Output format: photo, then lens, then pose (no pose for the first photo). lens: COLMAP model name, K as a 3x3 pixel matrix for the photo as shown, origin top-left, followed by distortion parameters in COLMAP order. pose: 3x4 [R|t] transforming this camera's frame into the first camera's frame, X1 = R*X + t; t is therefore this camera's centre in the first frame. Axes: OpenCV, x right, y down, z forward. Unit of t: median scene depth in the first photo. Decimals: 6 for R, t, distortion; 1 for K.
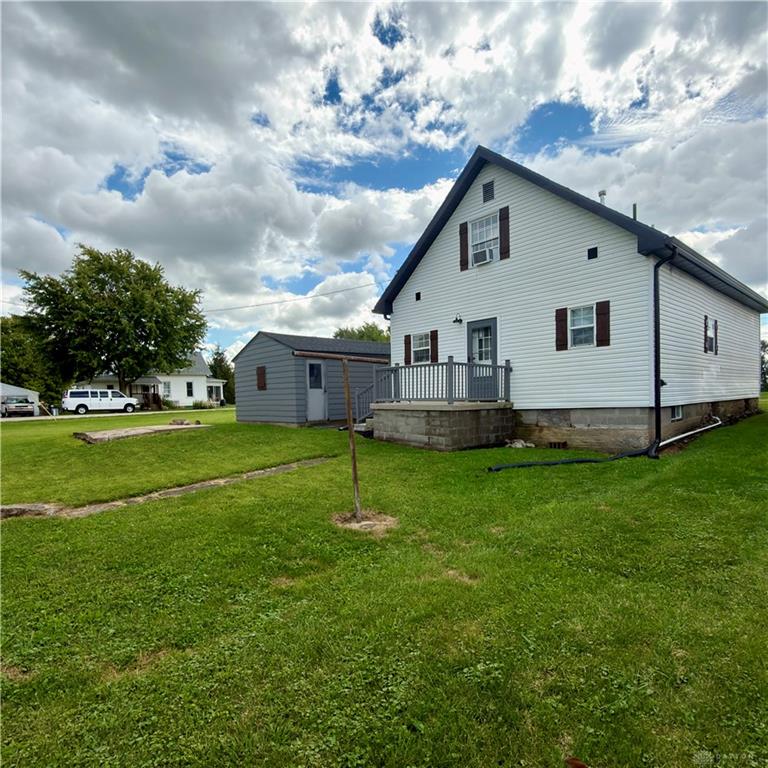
lens RADIAL K [[469.5, 0, 380.3], [0, 469.5, 417.8], [0, 0, 1]] dist [-0.003234, -0.003279]
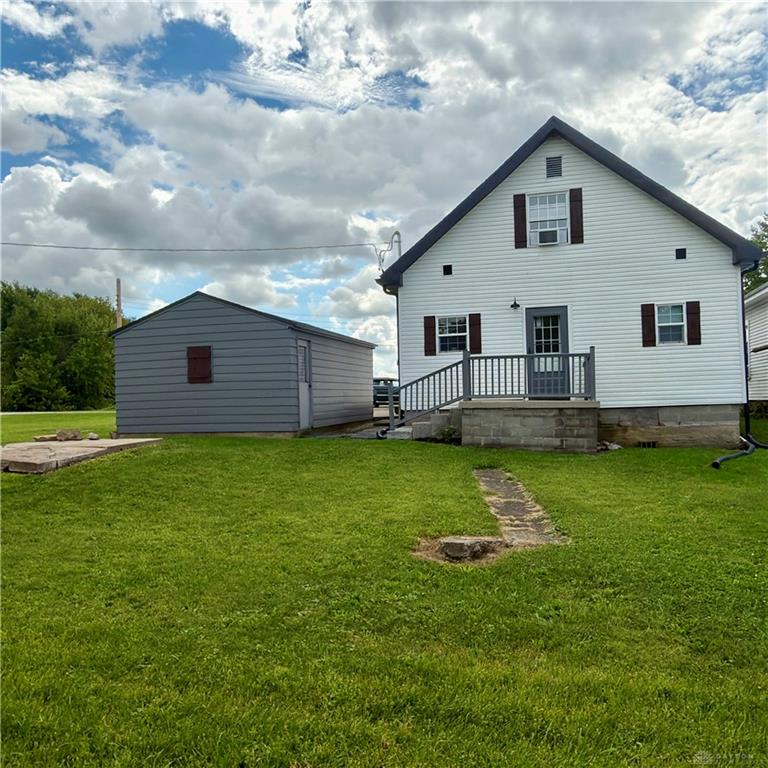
lens RADIAL K [[661.9, 0, 383.5], [0, 661.9, 389.8], [0, 0, 1]] dist [-0.003625, 0.003063]
pose [[0.829188, 0.016893, 0.558714, -0.762929], [0.022942, 0.997673, -0.064213, 0.019020], [-0.558499, 0.066062, 0.826871, 0.165614]]
